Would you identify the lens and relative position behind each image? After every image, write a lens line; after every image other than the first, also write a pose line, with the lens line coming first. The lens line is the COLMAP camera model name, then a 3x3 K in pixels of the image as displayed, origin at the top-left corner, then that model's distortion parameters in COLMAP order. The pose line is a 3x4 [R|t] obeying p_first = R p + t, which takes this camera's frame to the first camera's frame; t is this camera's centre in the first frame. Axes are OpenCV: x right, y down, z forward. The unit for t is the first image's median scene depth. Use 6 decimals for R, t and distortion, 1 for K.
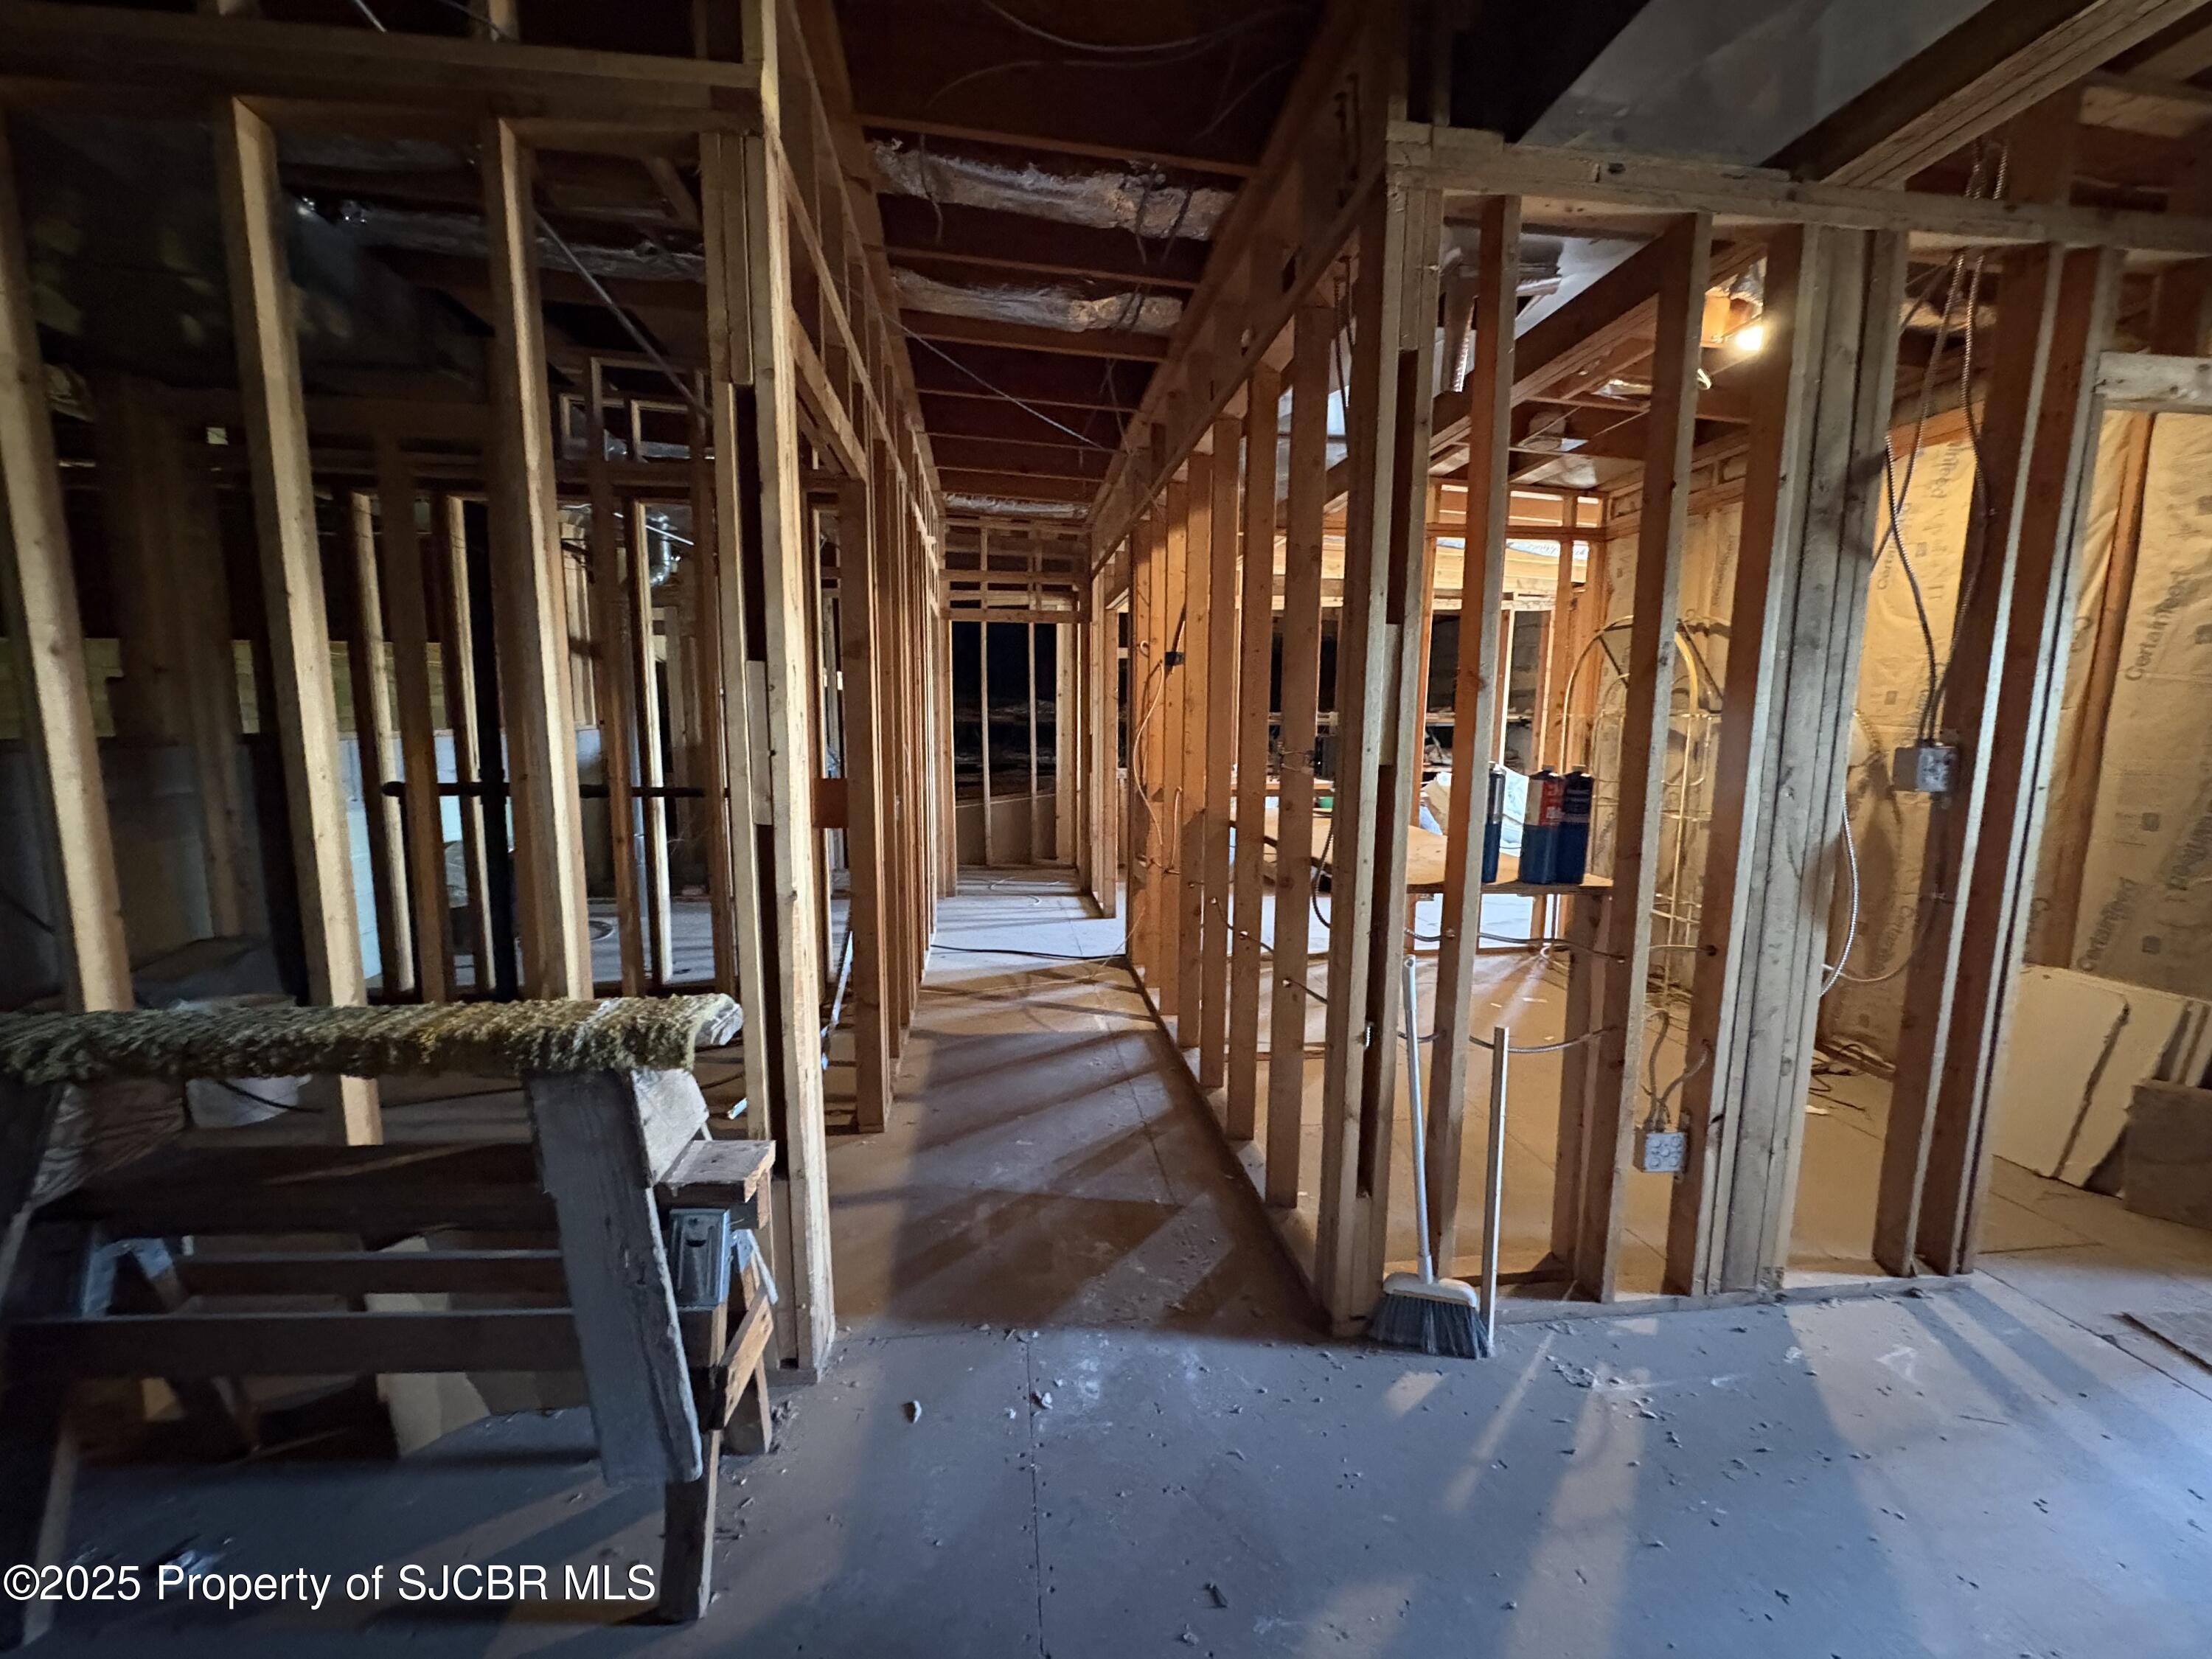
lens RADIAL K [[889.4, 0, 1106.0], [0, 889.4, 829.5], [0, 0, 1]] dist [-0.000607, 0.000078]
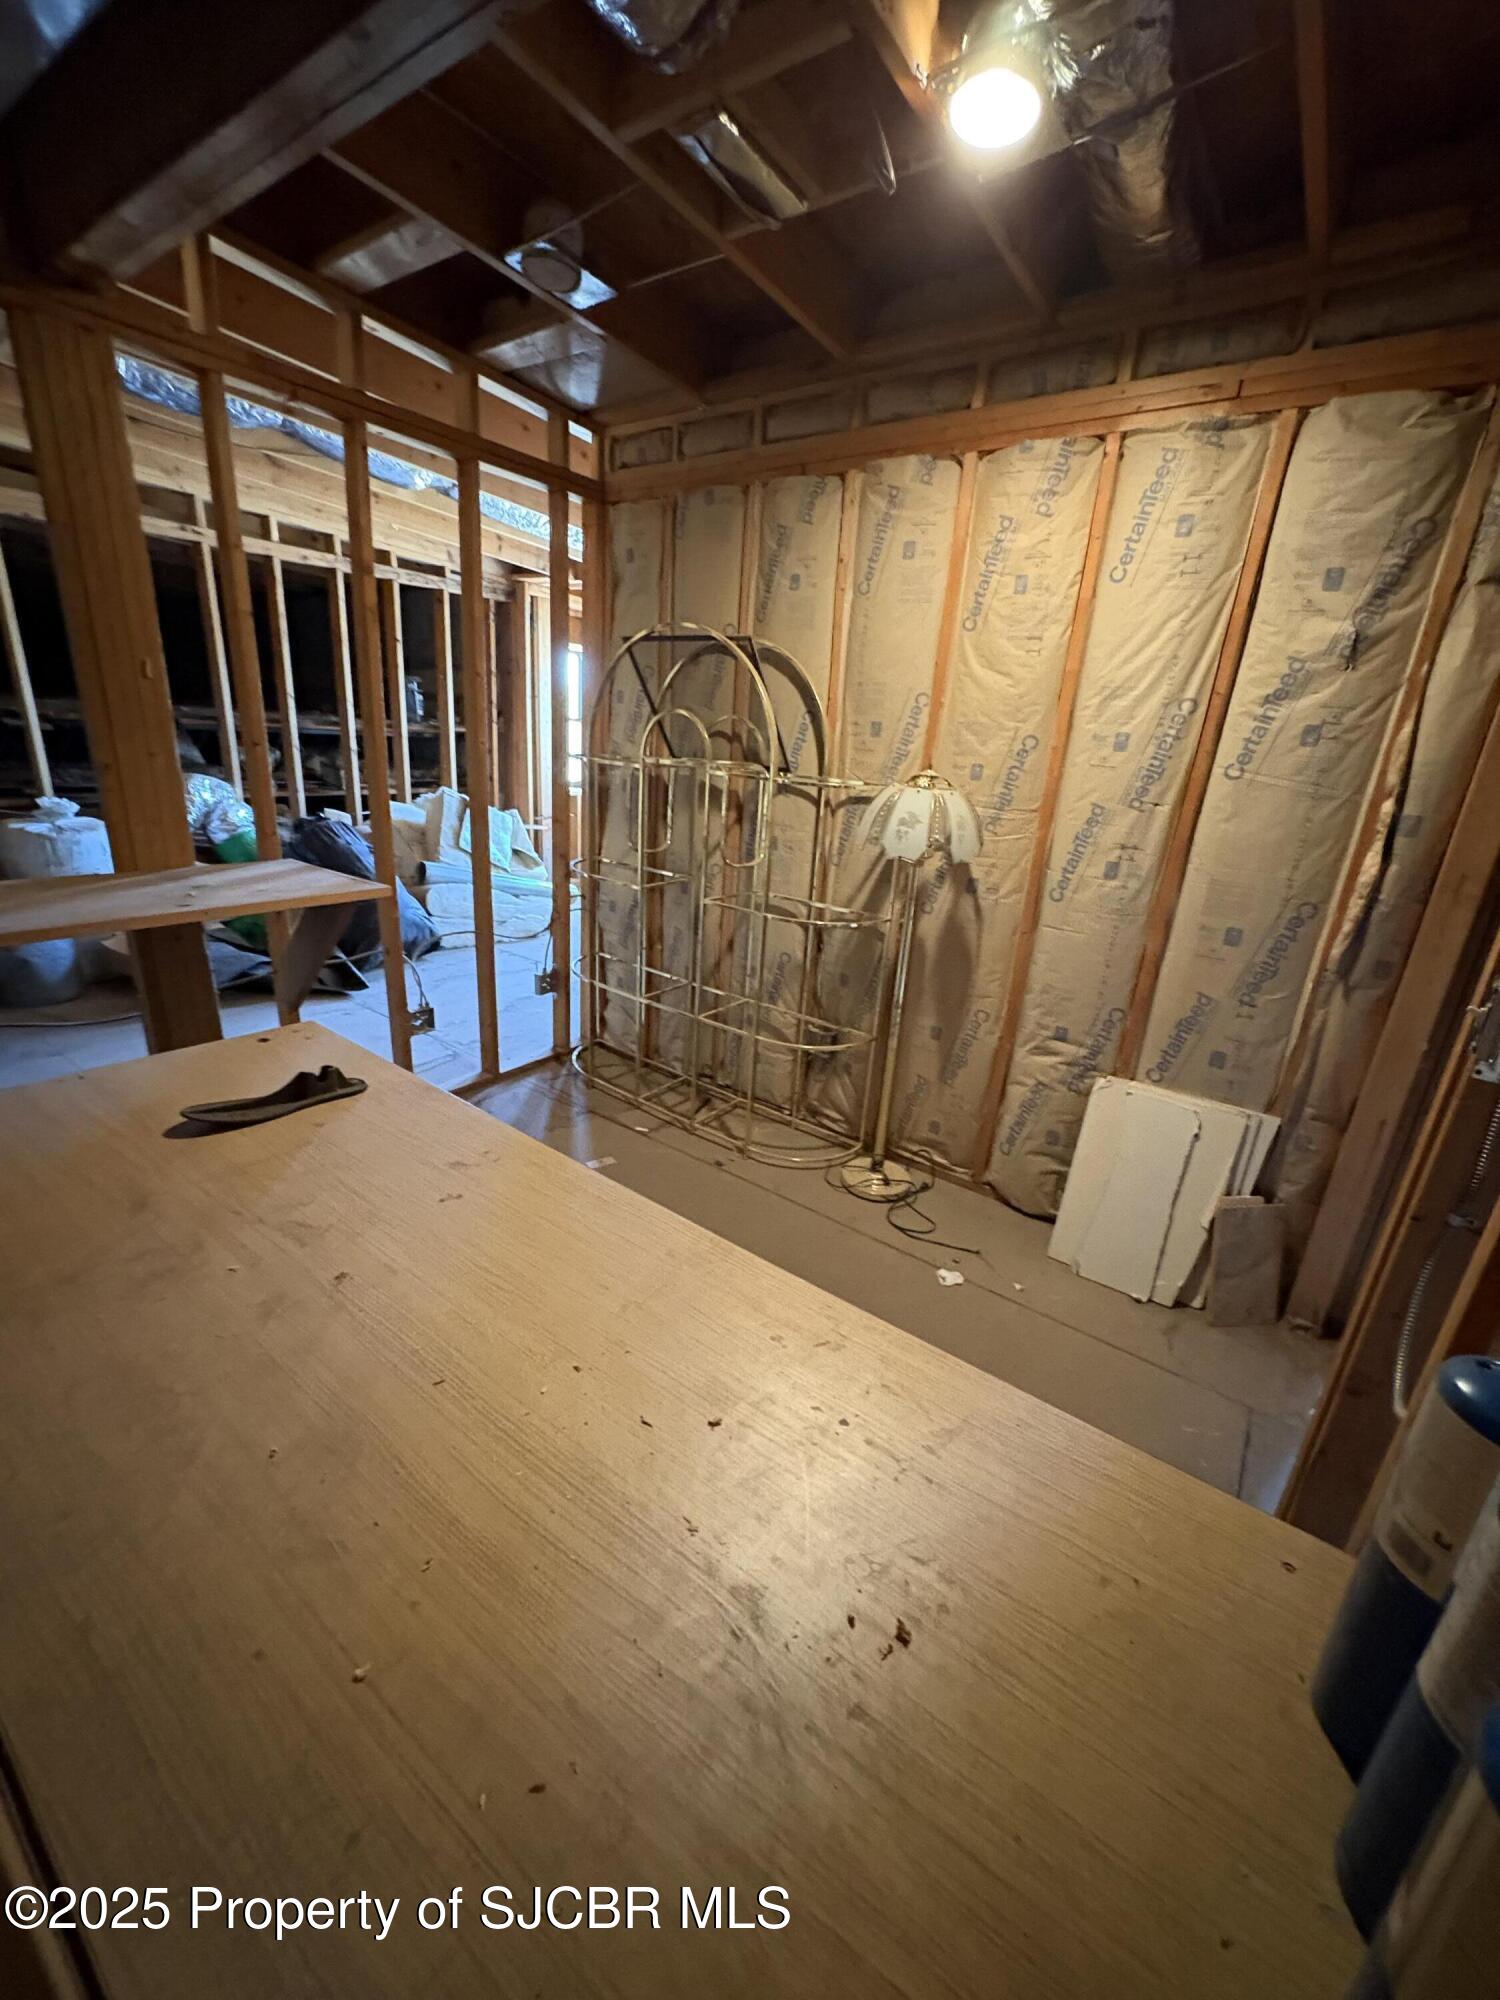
lens RADIAL K [[804.2, 0, 760.7], [0, 804.2, 1007.3], [0, 0, 1]] dist [-0.000607, 0.000078]
pose [[0.687282, -0.198066, 0.698866, 0.198720], [0.029943, 0.969014, 0.245183, -0.150280], [-0.725774, -0.147584, 0.671917, 0.724523]]
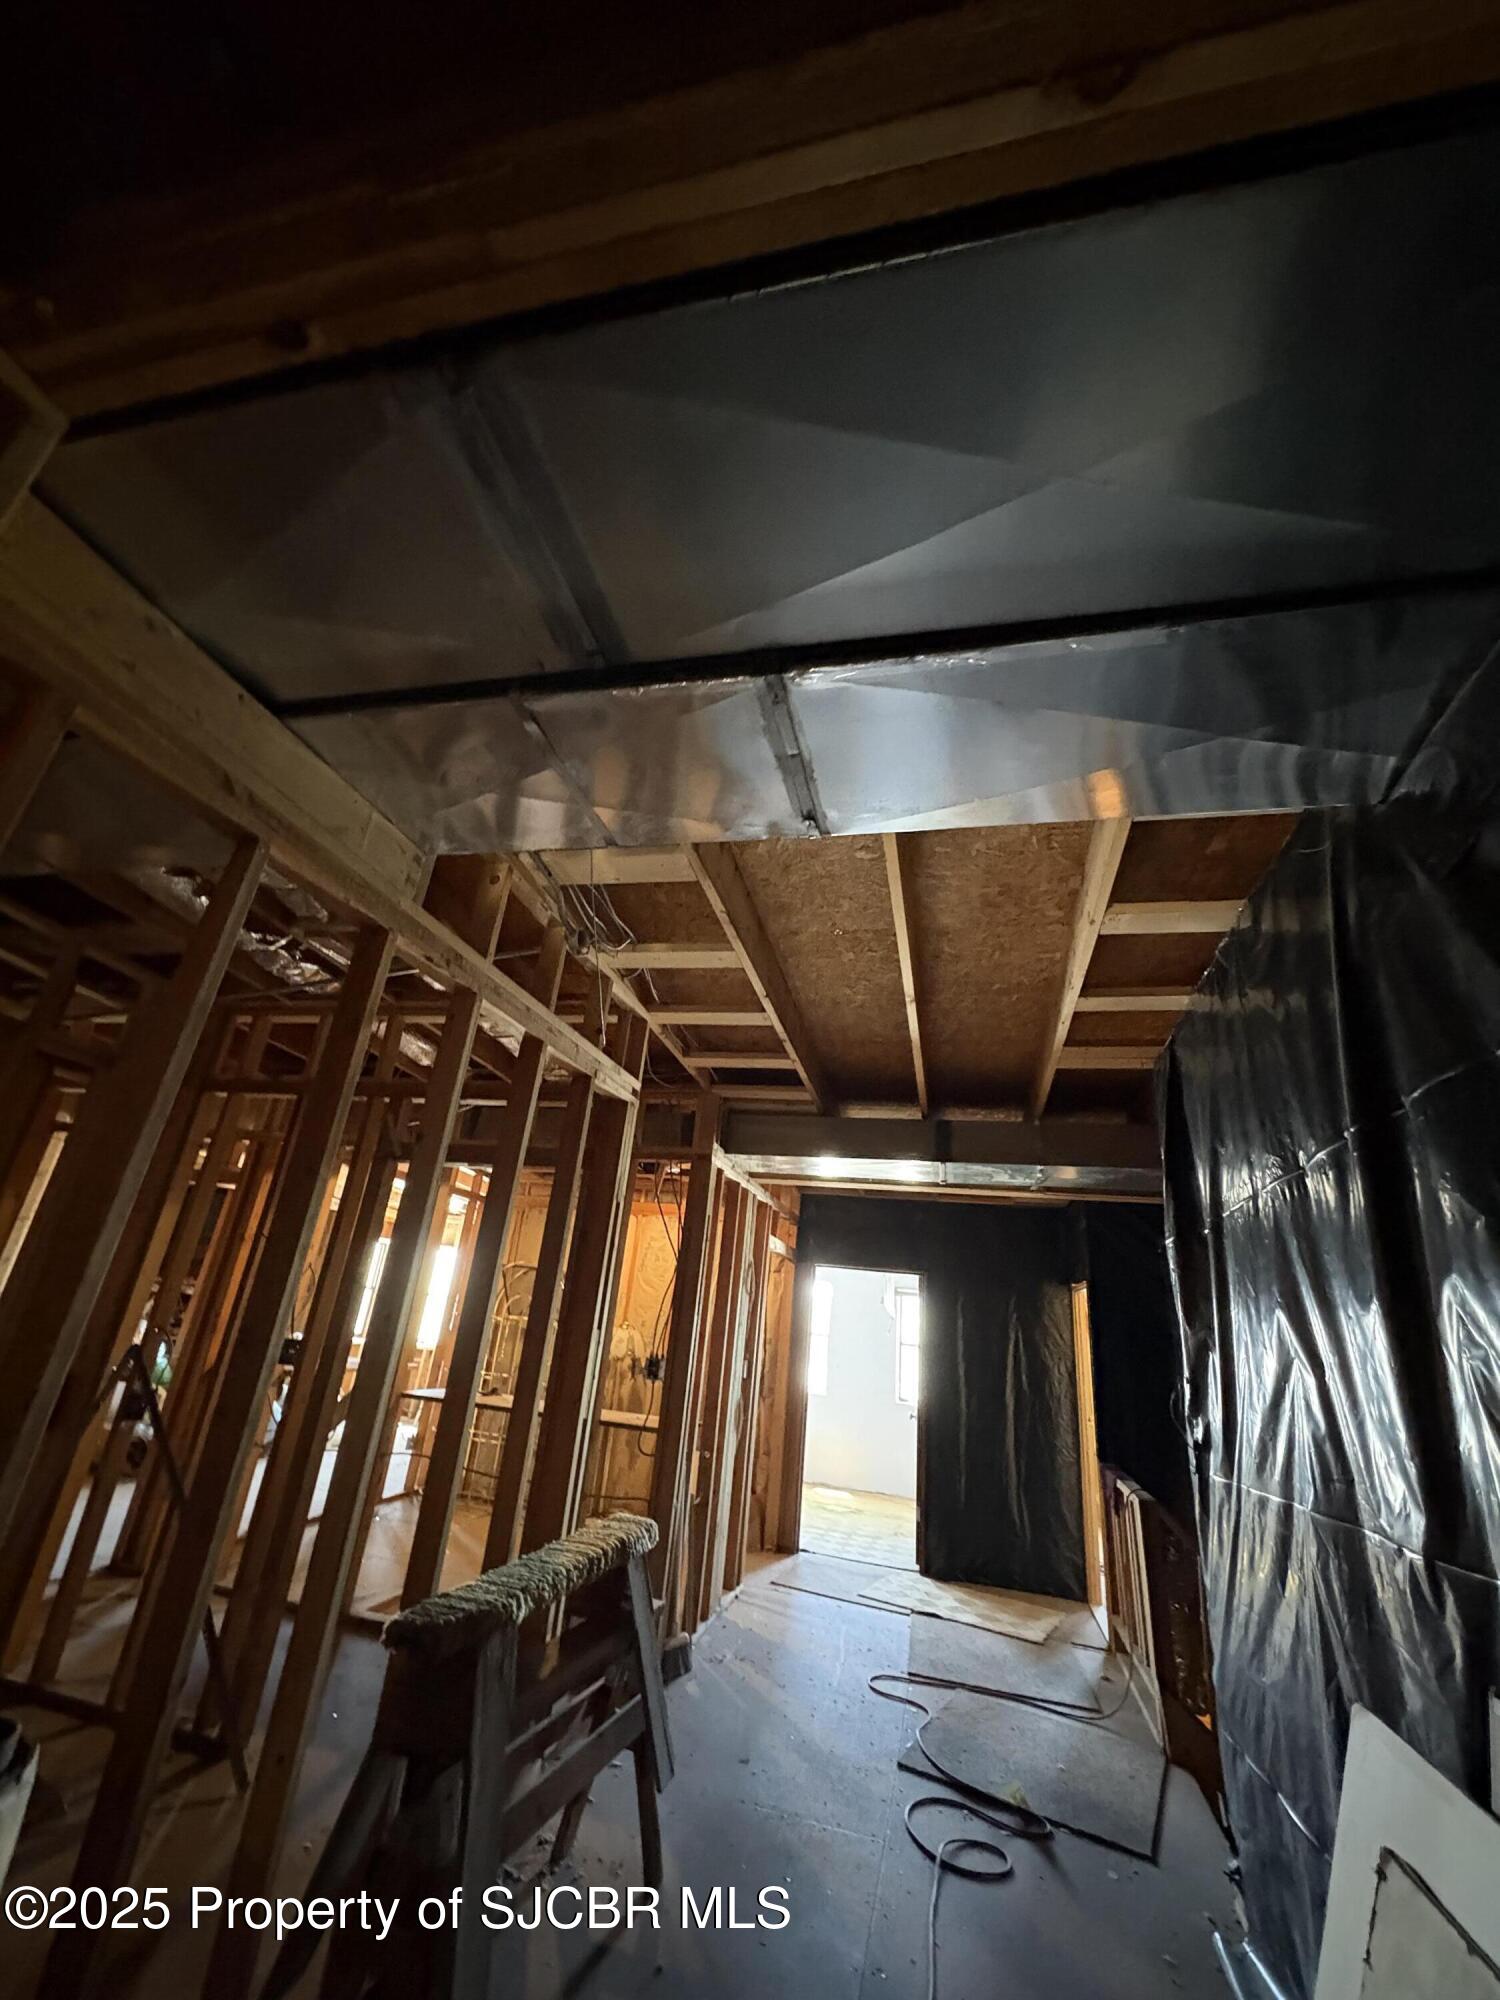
lens RADIAL K [[804.2, 0, 760.7], [0, 804.2, 1007.3], [0, 0, 1]] dist [-0.000607, 0.000078]
pose [[0.357712, 0.365212, 0.859454, -1.277088], [0.034670, 0.914524, -0.403043, -0.055786], [-0.933188, 0.173971, 0.314474, -0.071480]]
